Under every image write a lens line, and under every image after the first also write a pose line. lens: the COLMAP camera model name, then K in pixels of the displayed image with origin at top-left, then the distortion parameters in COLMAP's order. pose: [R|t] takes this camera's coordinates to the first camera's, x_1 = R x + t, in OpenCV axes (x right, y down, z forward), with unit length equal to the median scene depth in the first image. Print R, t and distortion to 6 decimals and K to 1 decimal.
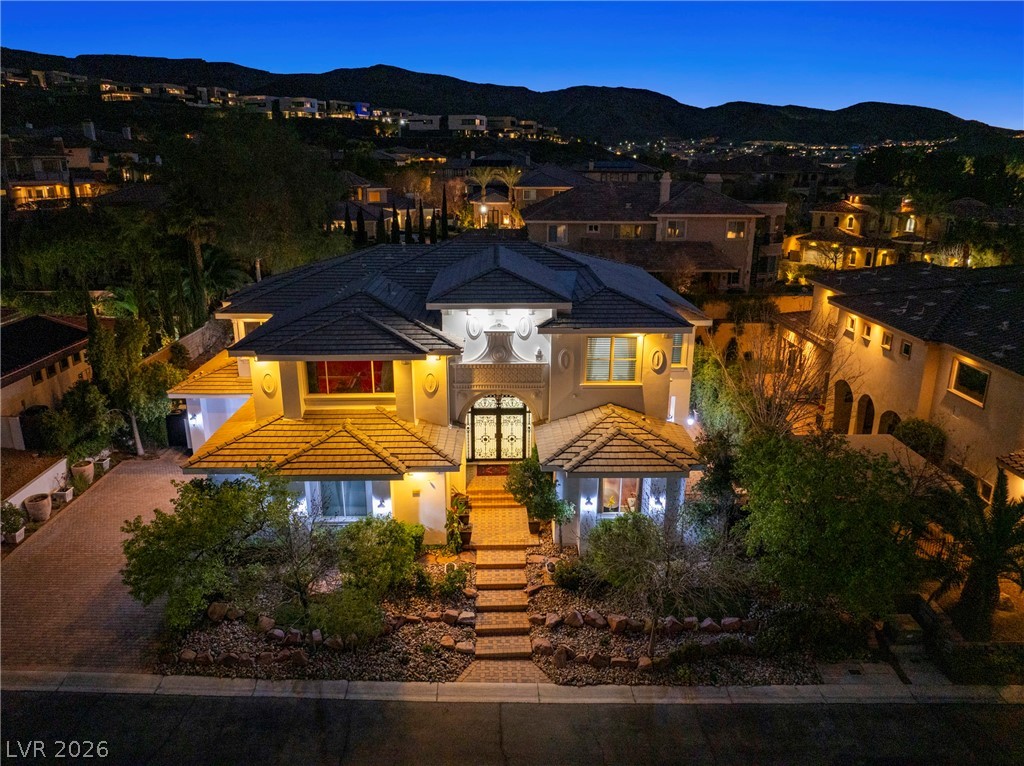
lens RADIAL K [[719.8, 0, 513.7], [0, 719.8, 385.1], [0, 0, 1]] dist [-0.048128, 0.015335]
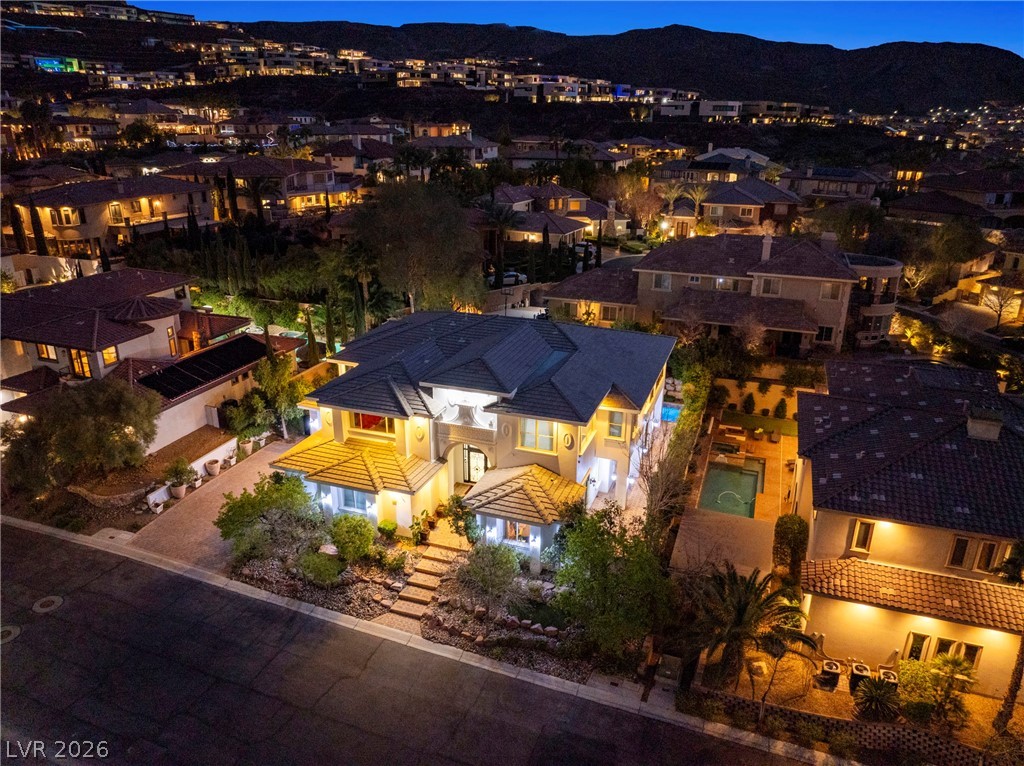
lens RADIAL K [[719.8, 0, 512.3], [0, 719.8, 378.3], [0, 0, 1]] dist [-0.048128, 0.015335]
pose [[0.928862, 0.126609, -0.348116, 0.573380], [-0.111626, 0.991761, 0.062853, -0.230985], [0.353205, -0.019523, 0.935342, -0.351545]]
